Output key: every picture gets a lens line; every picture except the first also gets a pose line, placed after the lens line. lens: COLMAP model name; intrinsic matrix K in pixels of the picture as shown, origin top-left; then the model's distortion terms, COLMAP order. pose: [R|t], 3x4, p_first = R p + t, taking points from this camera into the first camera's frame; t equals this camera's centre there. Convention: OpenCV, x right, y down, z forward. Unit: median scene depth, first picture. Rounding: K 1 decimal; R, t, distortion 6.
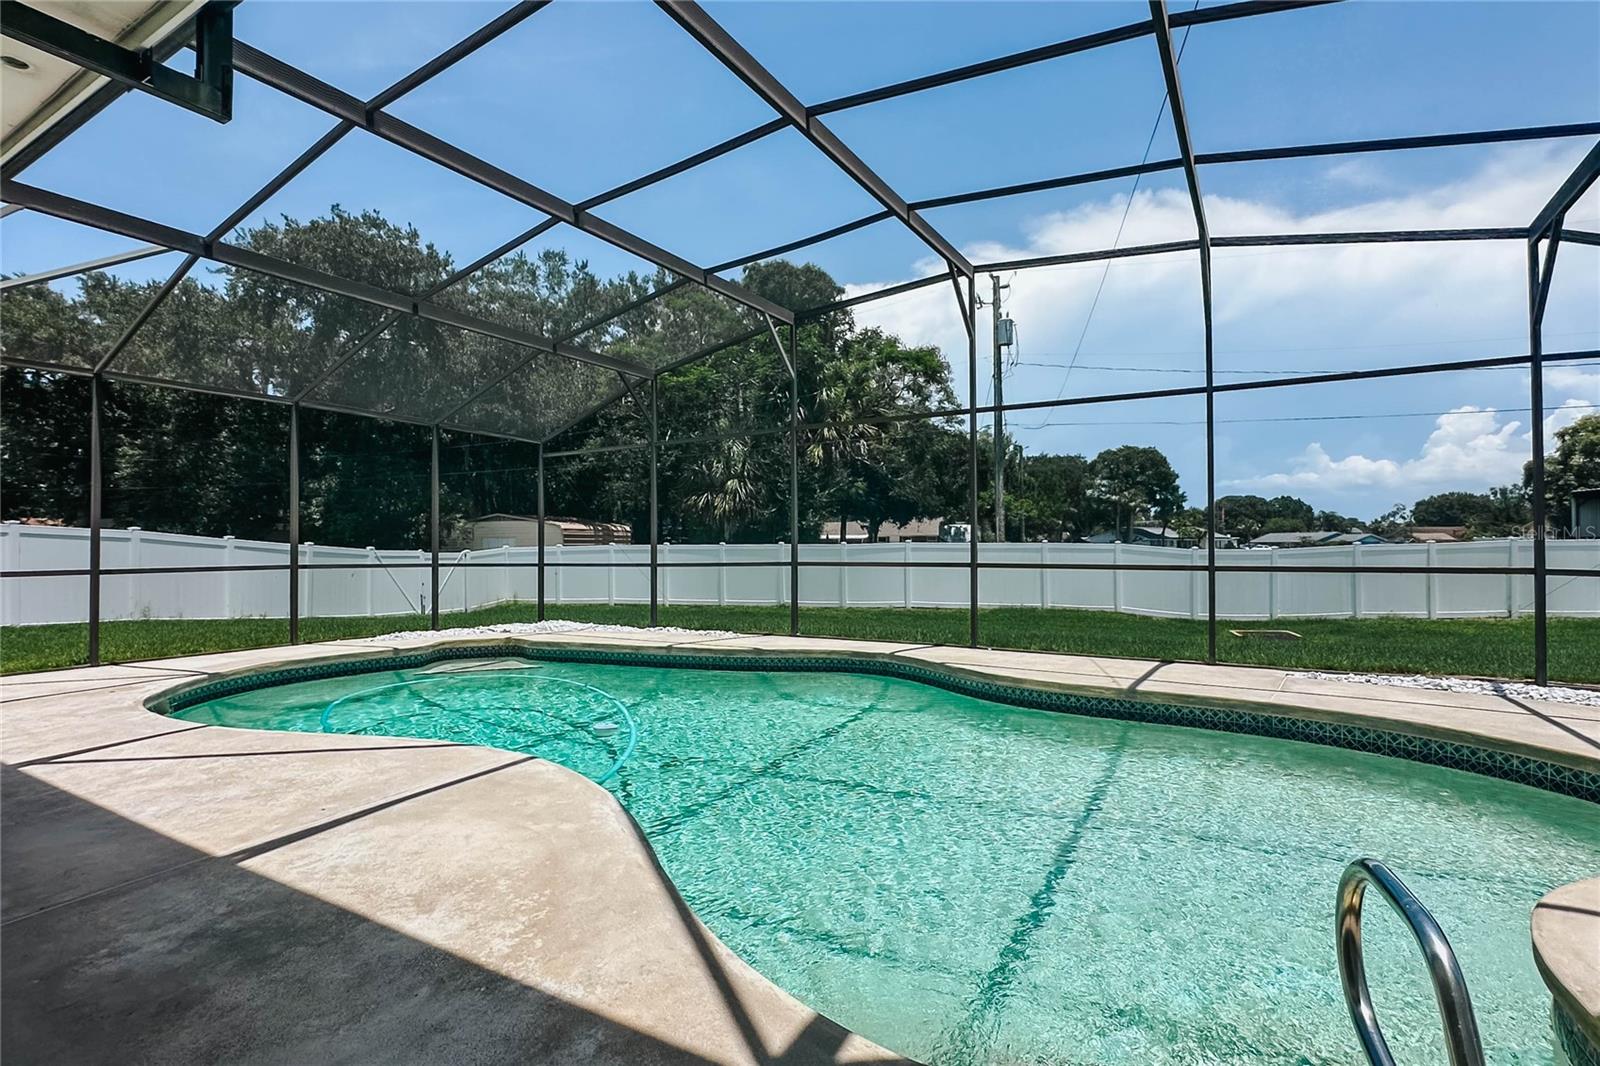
lens RADIAL K [[781.5, 0, 795.9], [0, 781.5, 533.5], [0, 0, 1]] dist [-0.004863, 0.000822]
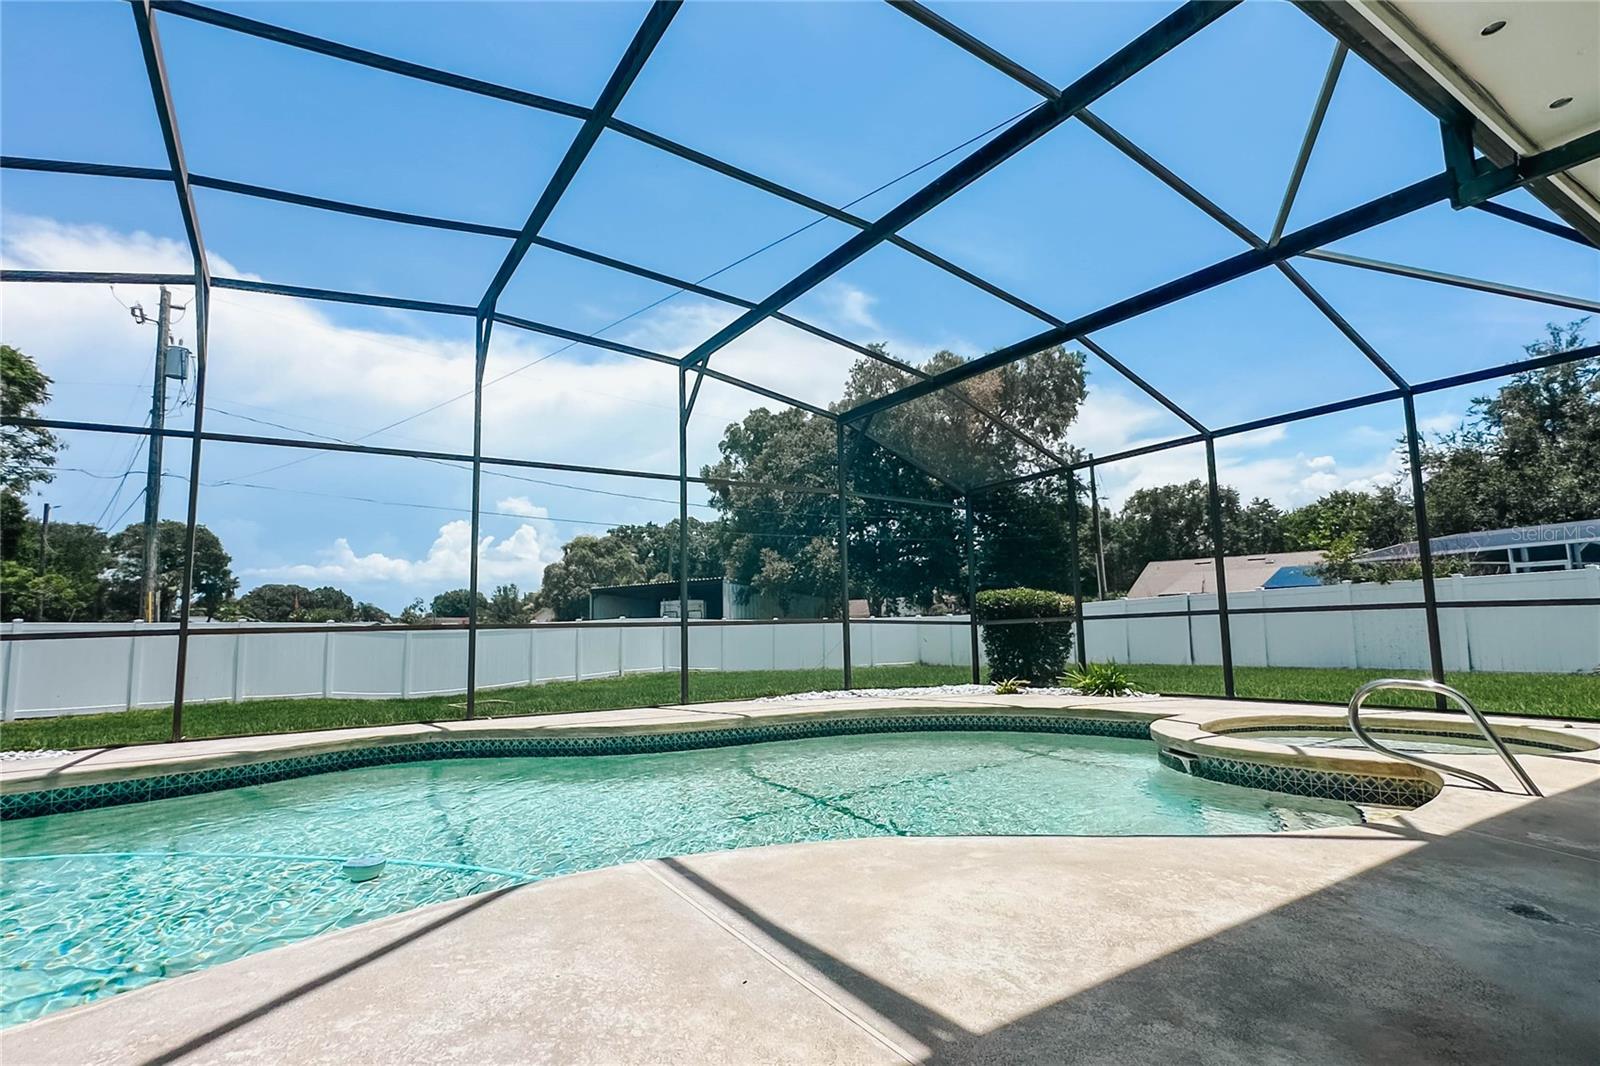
lens RADIAL K [[781.5, 0, 776.7], [0, 781.5, 535.5], [0, 0, 1]] dist [-0.004863, 0.000822]
pose [[0.456271, 0.097856, 0.884444, -0.085698], [0.003535, 0.993728, -0.111771, 0.007596], [-0.889834, 0.054125, 0.453063, 0.054335]]
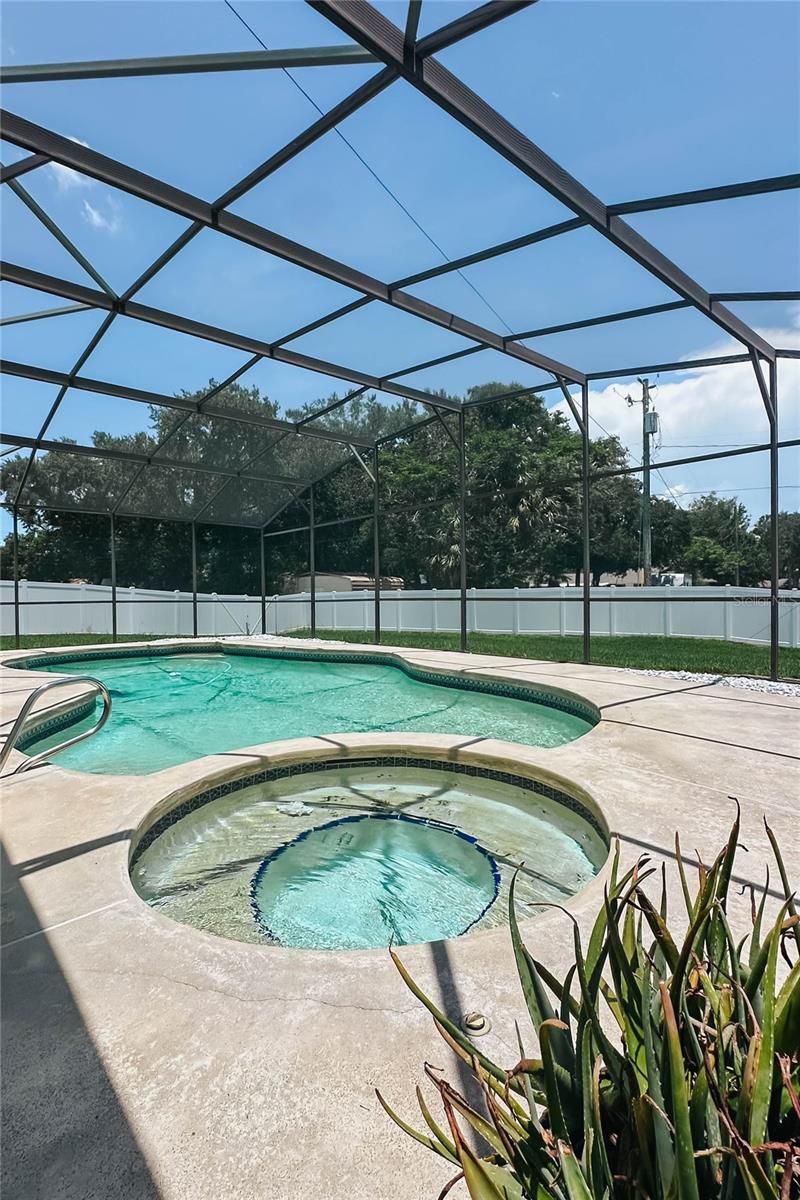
lens RADIAL K [[586.1, 0, 395.8], [0, 586.1, 603.2], [0, 0, 1]] dist [-0.004863, 0.000822]
pose [[0.954345, -0.001121, -0.298703, 0.135015], [0.010834, 0.999465, 0.030863, 0.003329], [0.298509, -0.032690, 0.953847, -0.044777]]
